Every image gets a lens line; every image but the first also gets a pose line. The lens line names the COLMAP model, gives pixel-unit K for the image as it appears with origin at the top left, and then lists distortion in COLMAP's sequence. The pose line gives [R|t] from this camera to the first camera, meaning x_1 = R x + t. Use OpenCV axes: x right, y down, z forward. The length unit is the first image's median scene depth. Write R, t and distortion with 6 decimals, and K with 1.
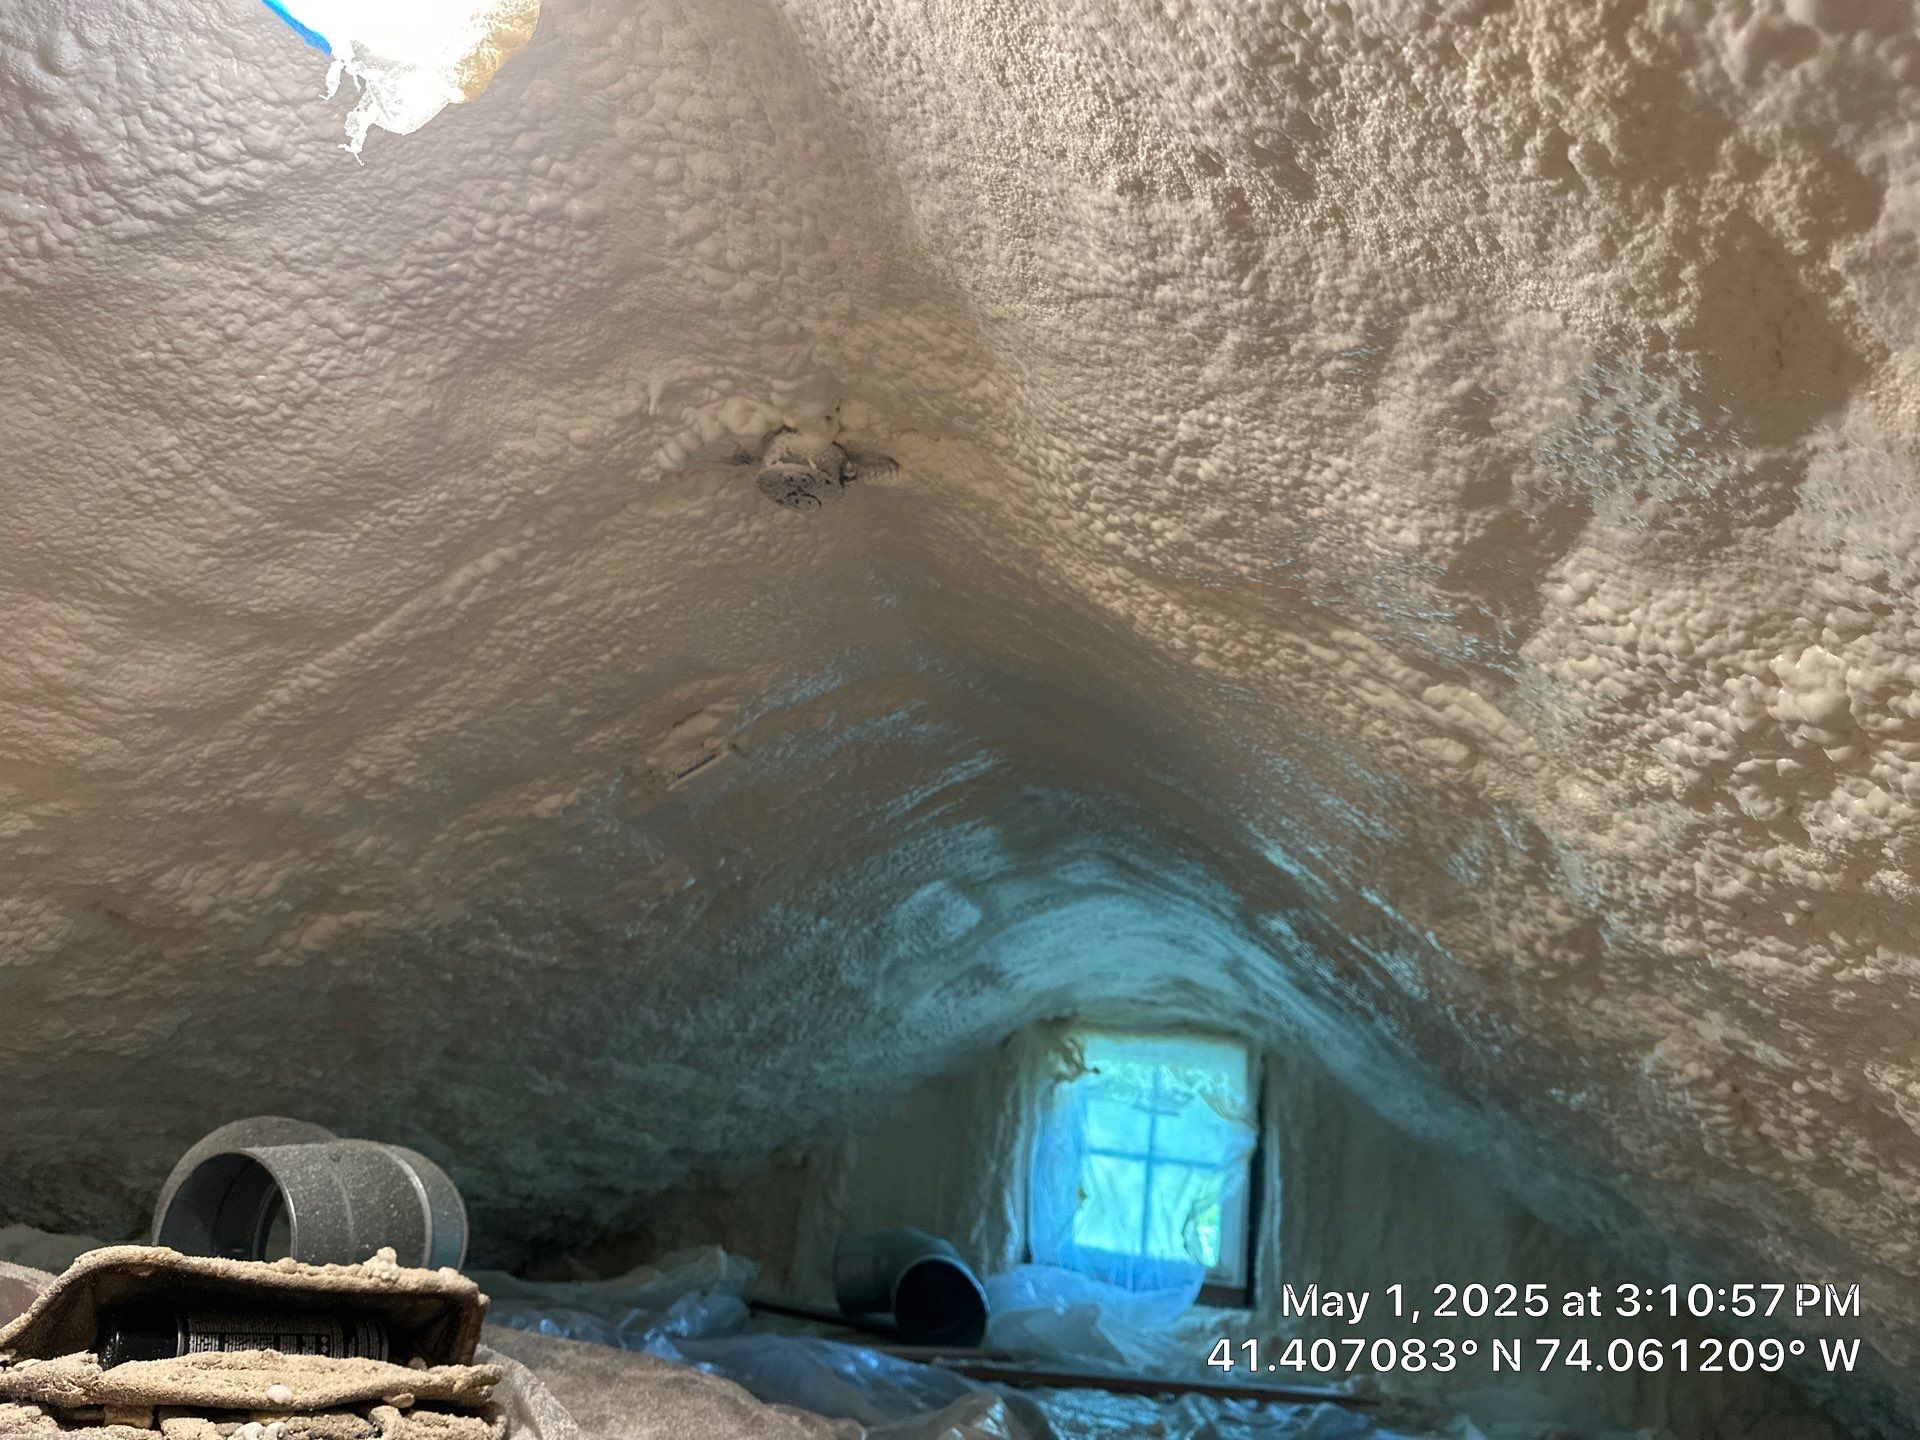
lens RADIAL K [[1316.8, 0, 960.0], [0, 1316.8, 720.0], [0, 0, 1]] dist [0.151026, -0.116451]
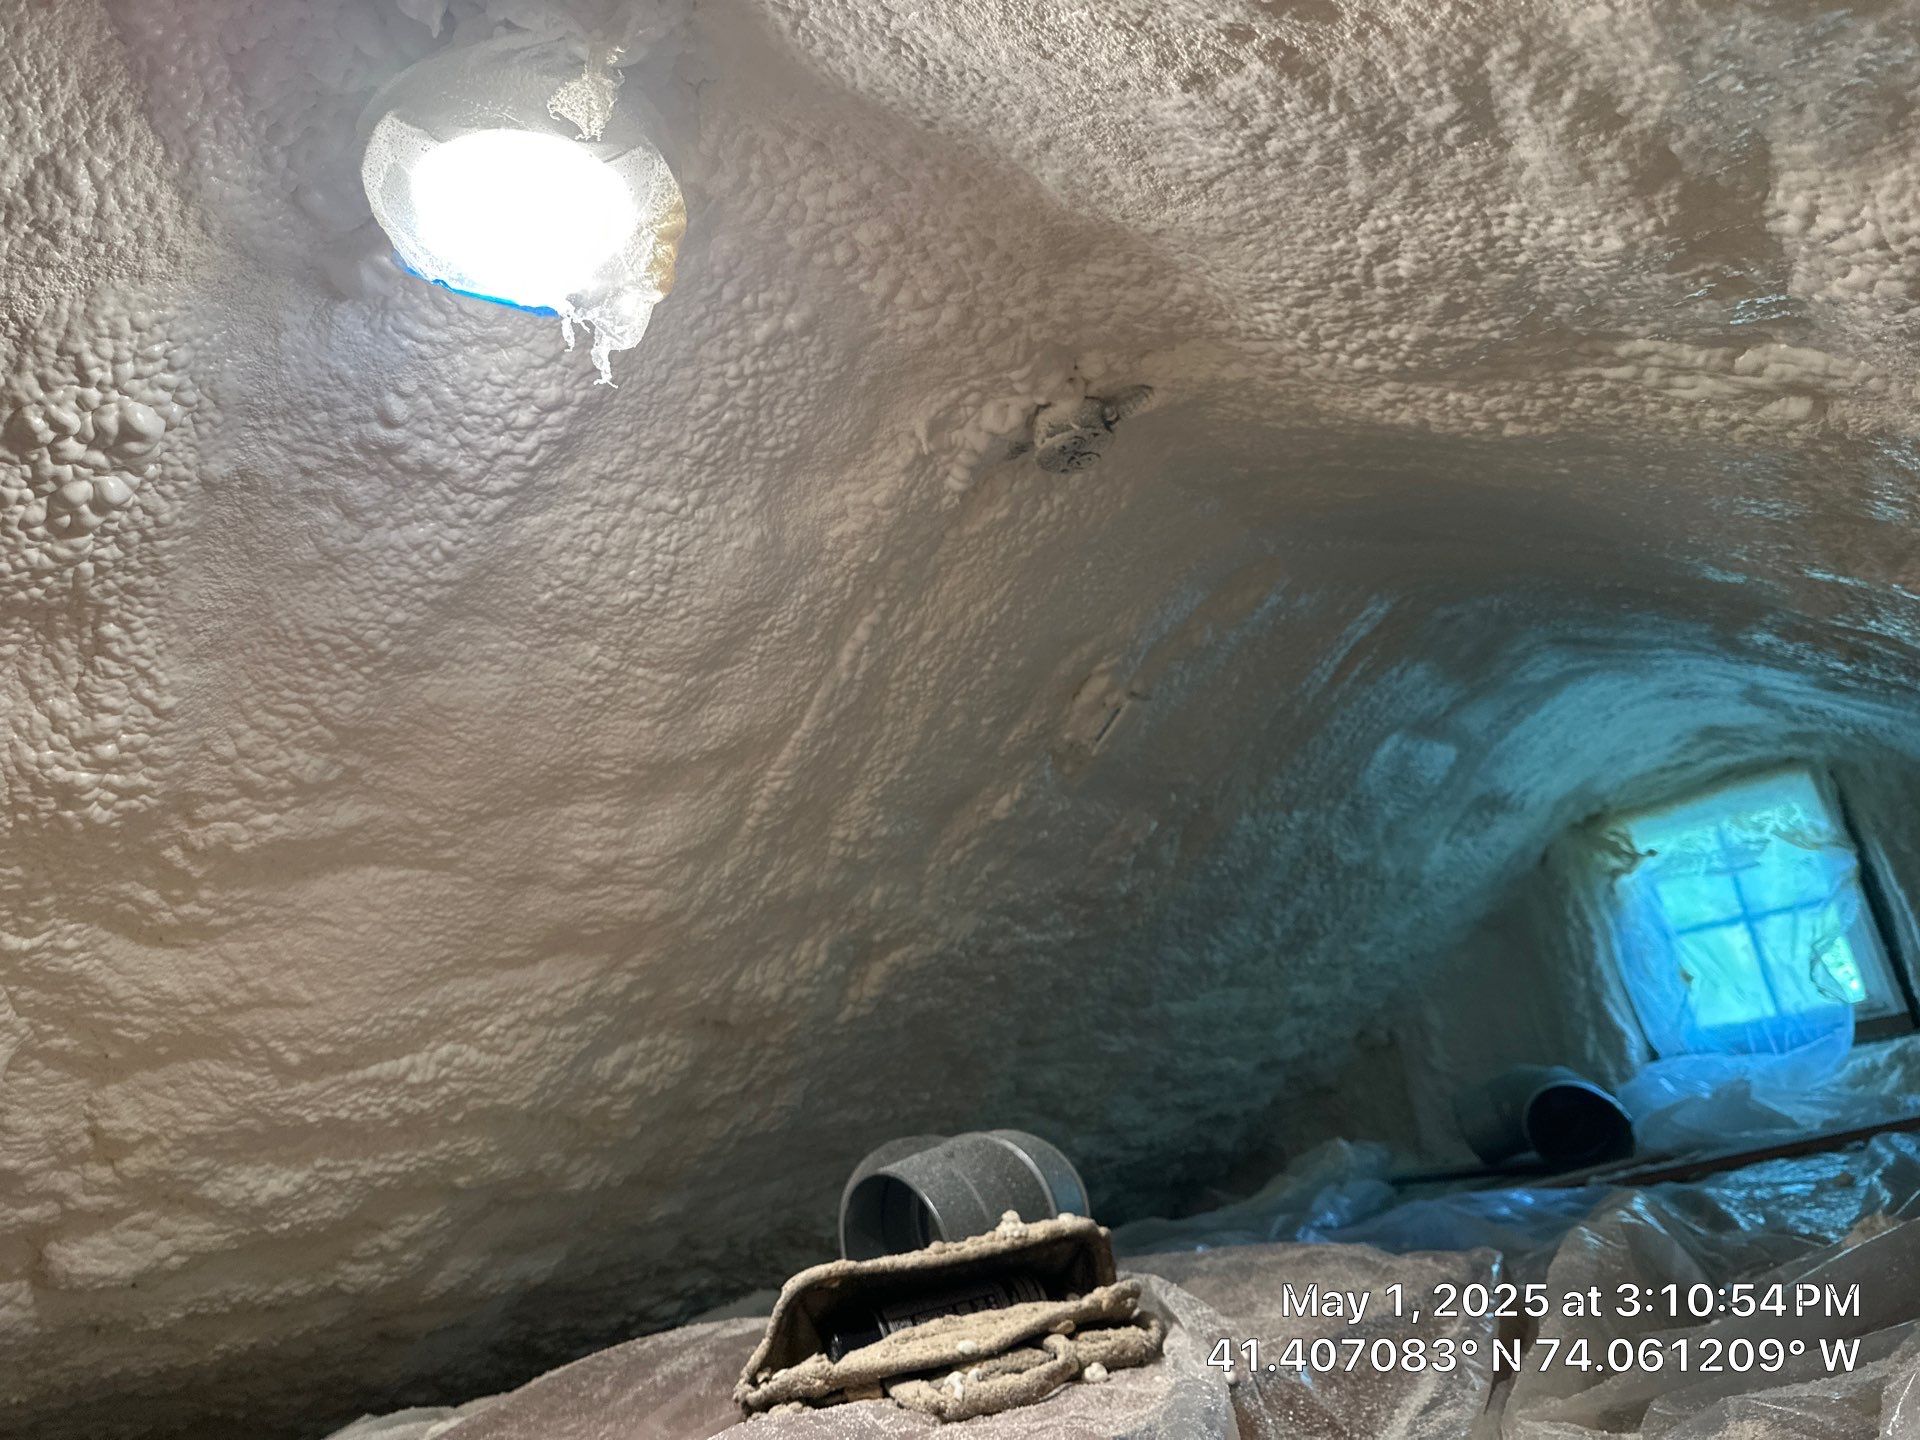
lens RADIAL K [[1354.1, 0, 1073.2], [0, 1354.1, 670.1], [0, 0, 1]] dist [0.188479, -0.181785]
pose [[0.884771, -0.393109, -0.250290, 0.106339], [0.401046, 0.915824, -0.020715, 0.010401], [0.237365, -0.082050, 0.967949, -0.093921]]
